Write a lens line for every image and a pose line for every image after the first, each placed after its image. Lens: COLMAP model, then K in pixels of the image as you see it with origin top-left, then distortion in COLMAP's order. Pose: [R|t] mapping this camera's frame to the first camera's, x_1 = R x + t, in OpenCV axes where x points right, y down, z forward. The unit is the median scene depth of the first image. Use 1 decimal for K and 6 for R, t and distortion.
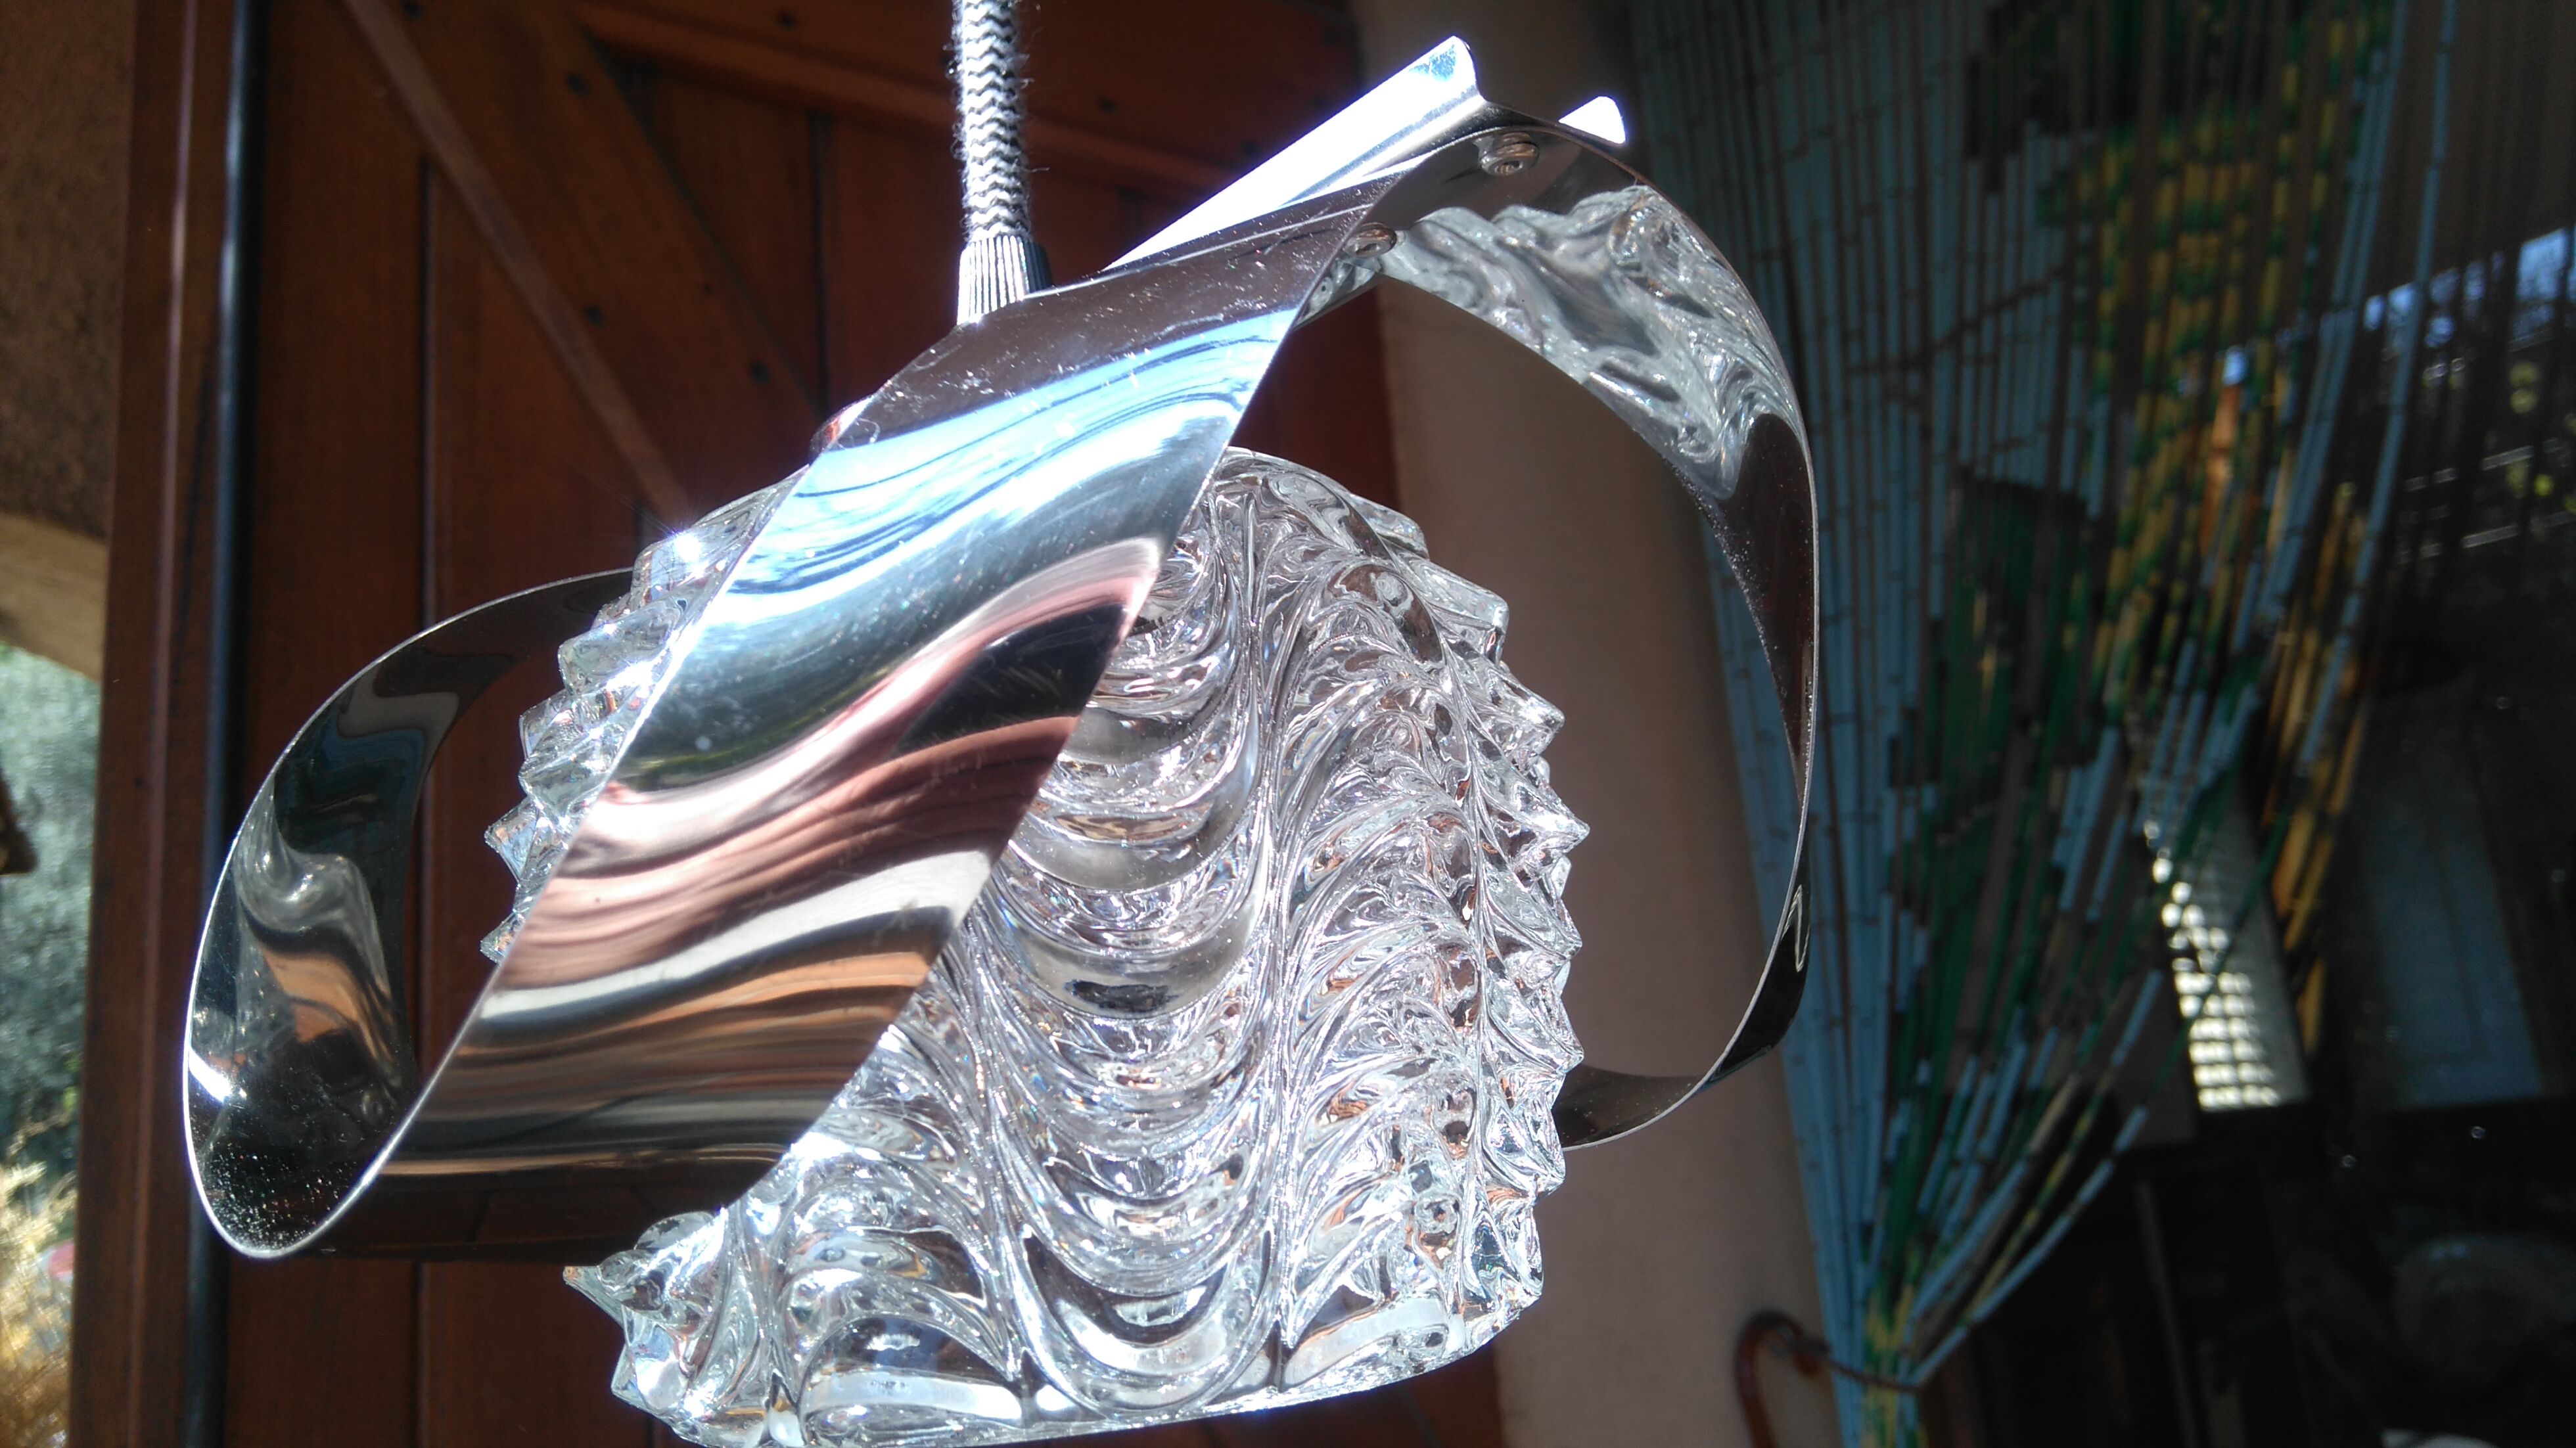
lens RADIAL K [[2012.1, 0, 1285.8], [0, 2012.1, 713.5], [0, 0, 1]] dist [0.132948, -0.262250]
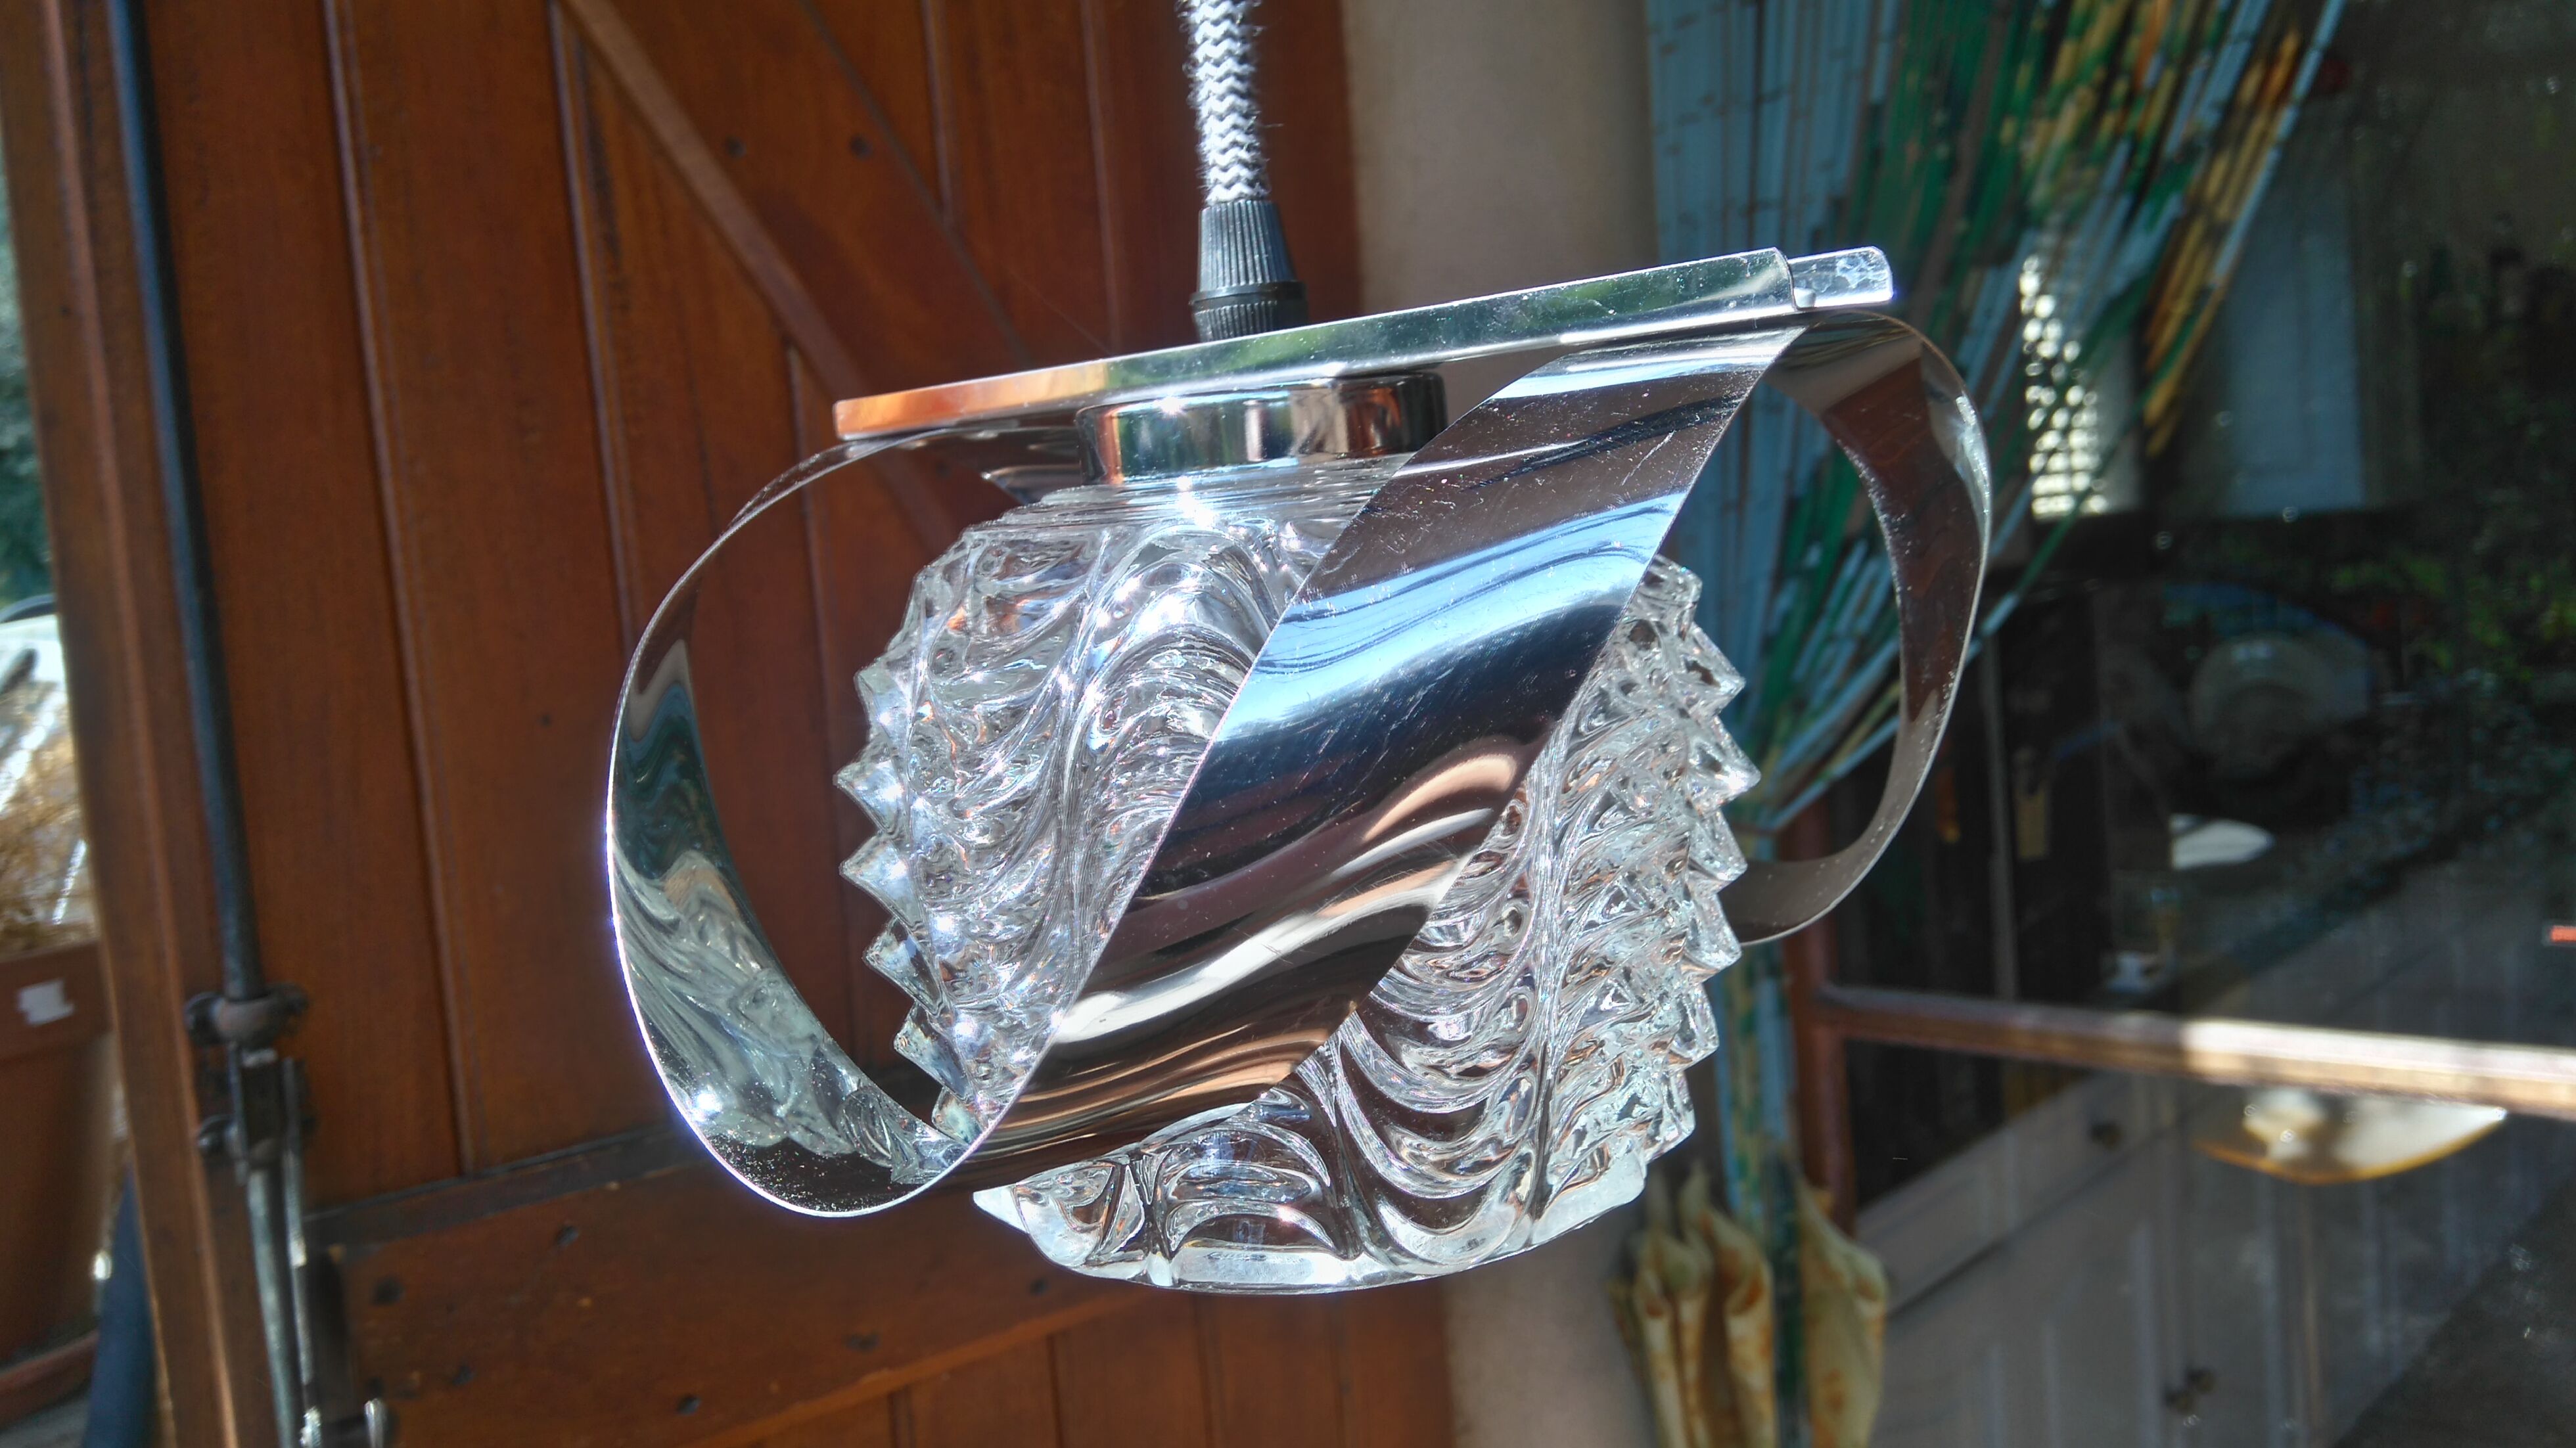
lens RADIAL K [[2053.6, 0, 1273.2], [0, 2053.6, 738.1], [0, 0, 1]] dist [0.033114, 0.002388]
pose [[0.997409, -0.001465, 0.071931, -0.043597], [-0.021423, 0.948396, 0.316364, -0.066686], [-0.068682, -0.317085, 0.945907, -0.021336]]
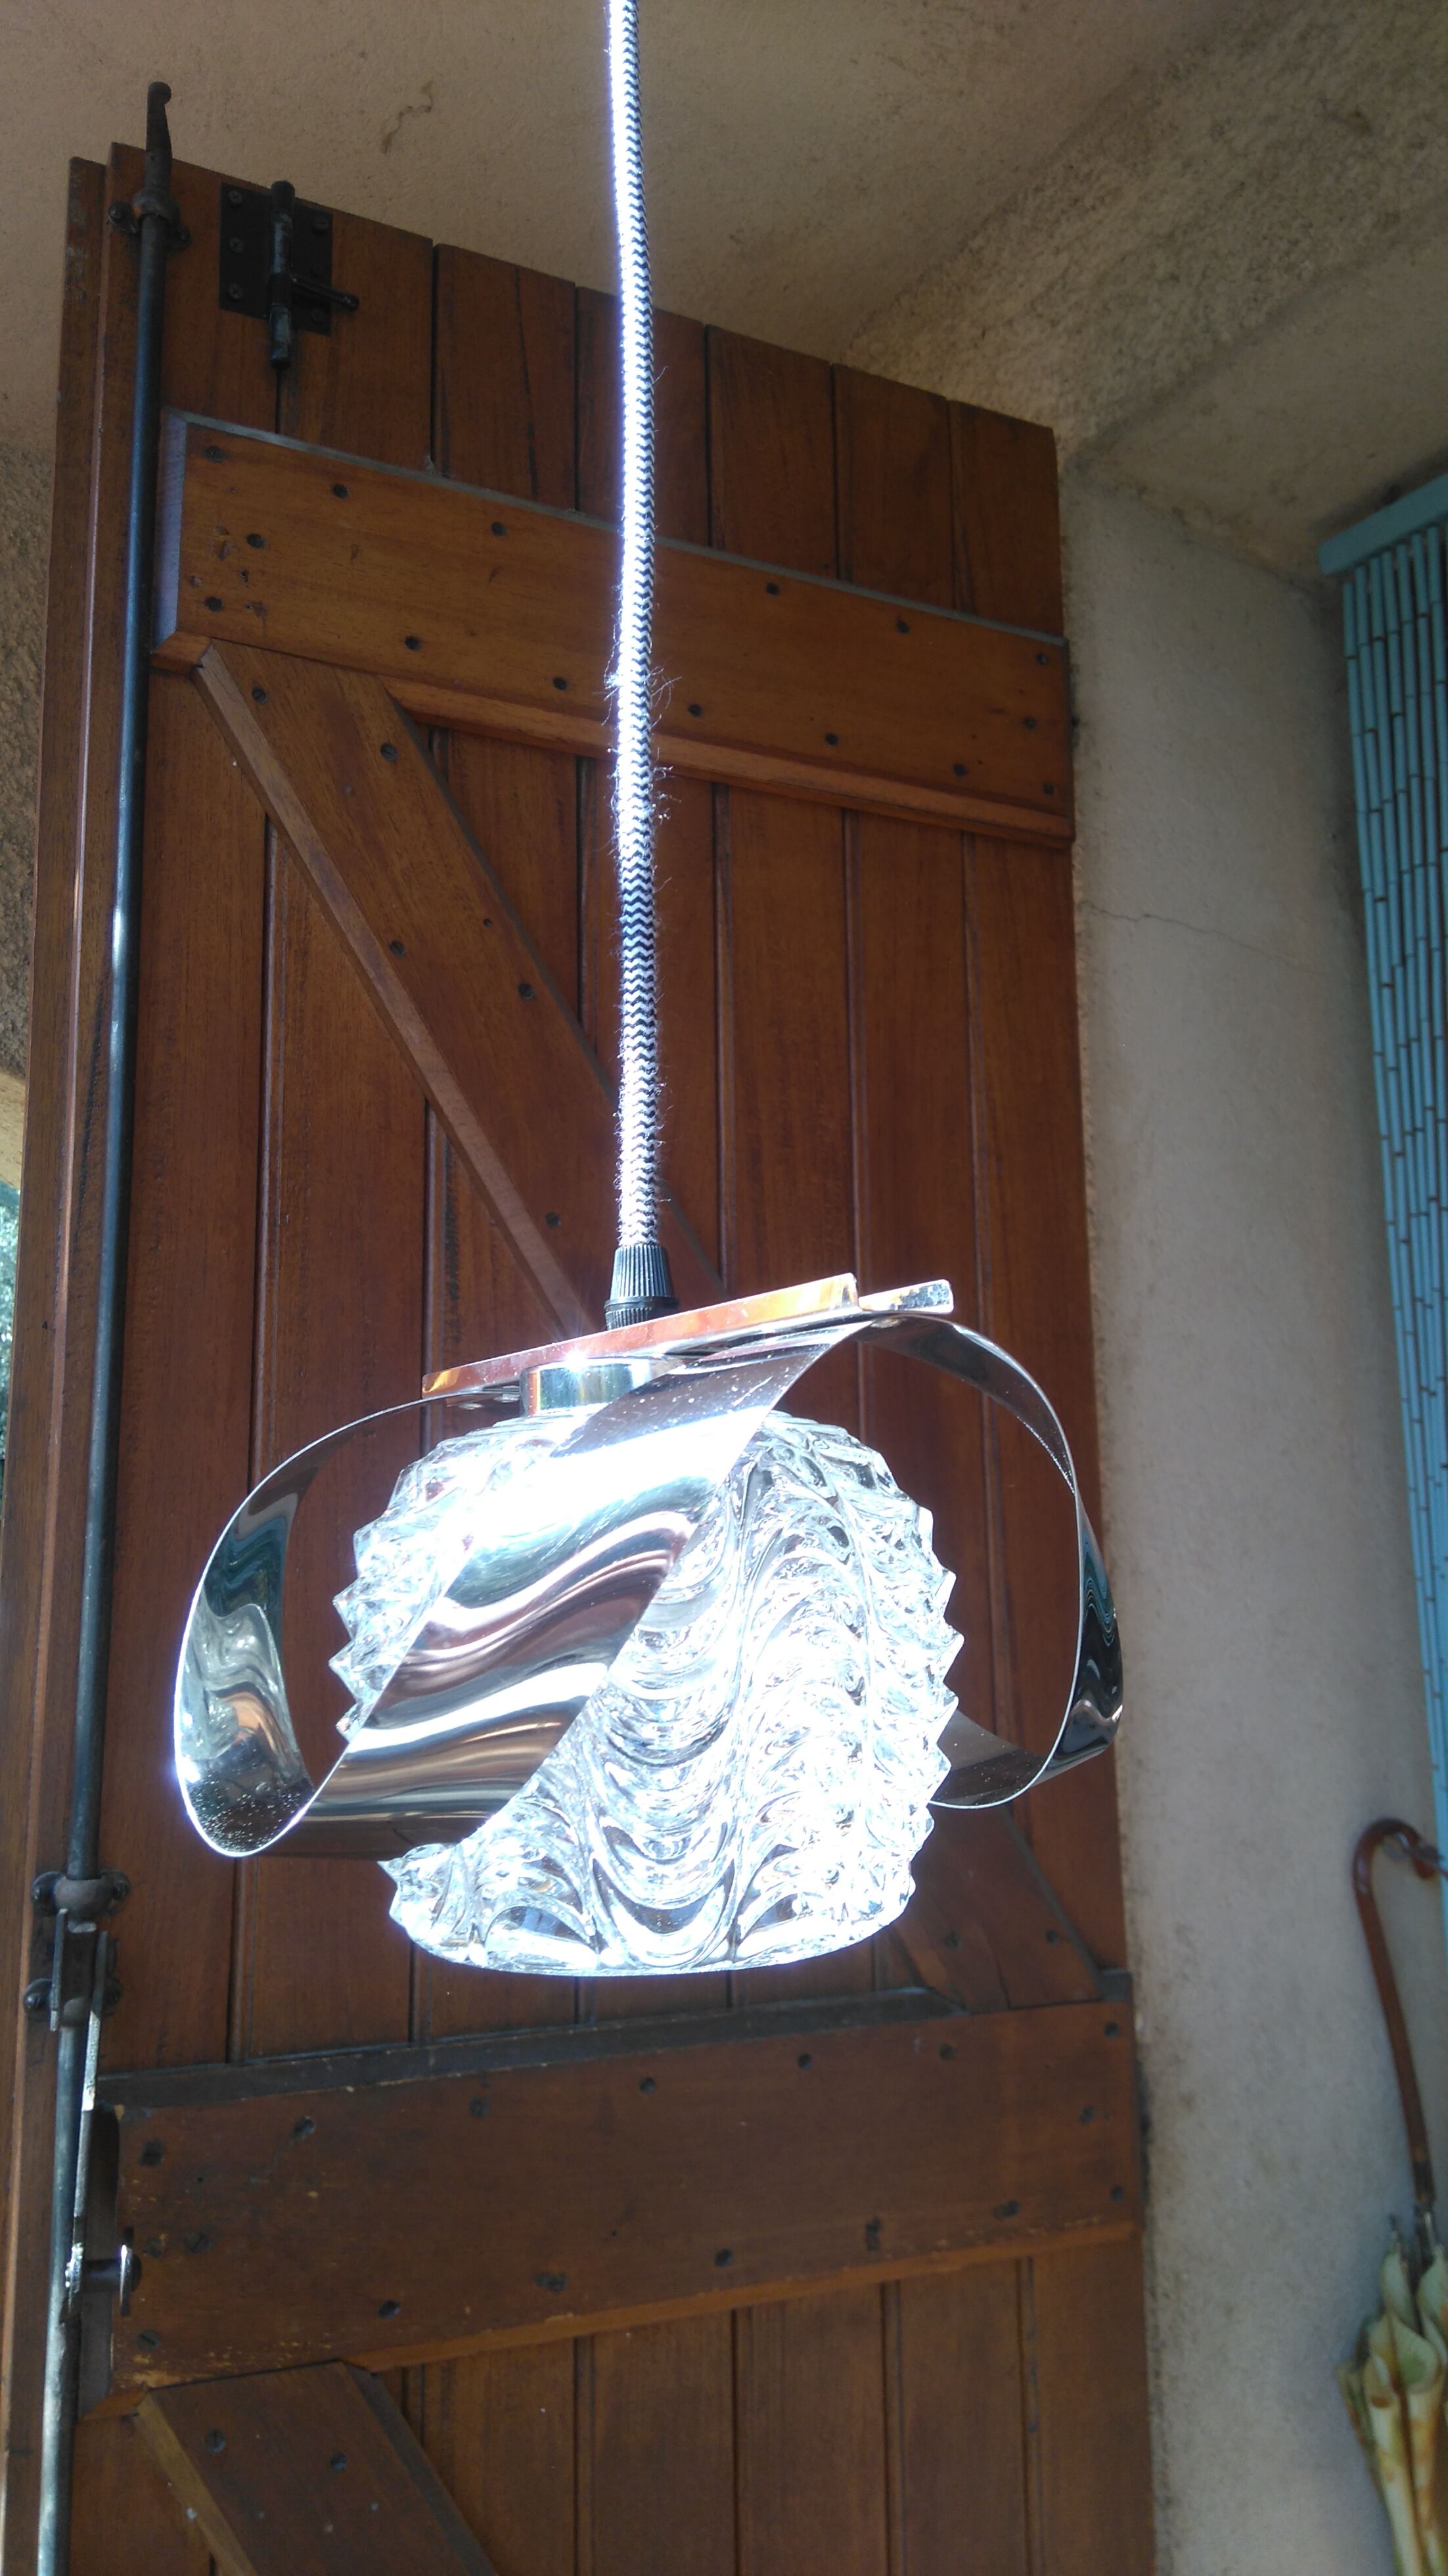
lens RADIAL K [[2013.6, 0, 749.3], [0, 2013.6, 1281.1], [0, 0, 1]] dist [0.157762, -0.274144]
pose [[0.988328, 0.047002, -0.144906, 0.042633], [-0.036374, 0.996509, 0.075147, -0.074405], [0.147932, -0.068999, 0.986588, -0.141301]]
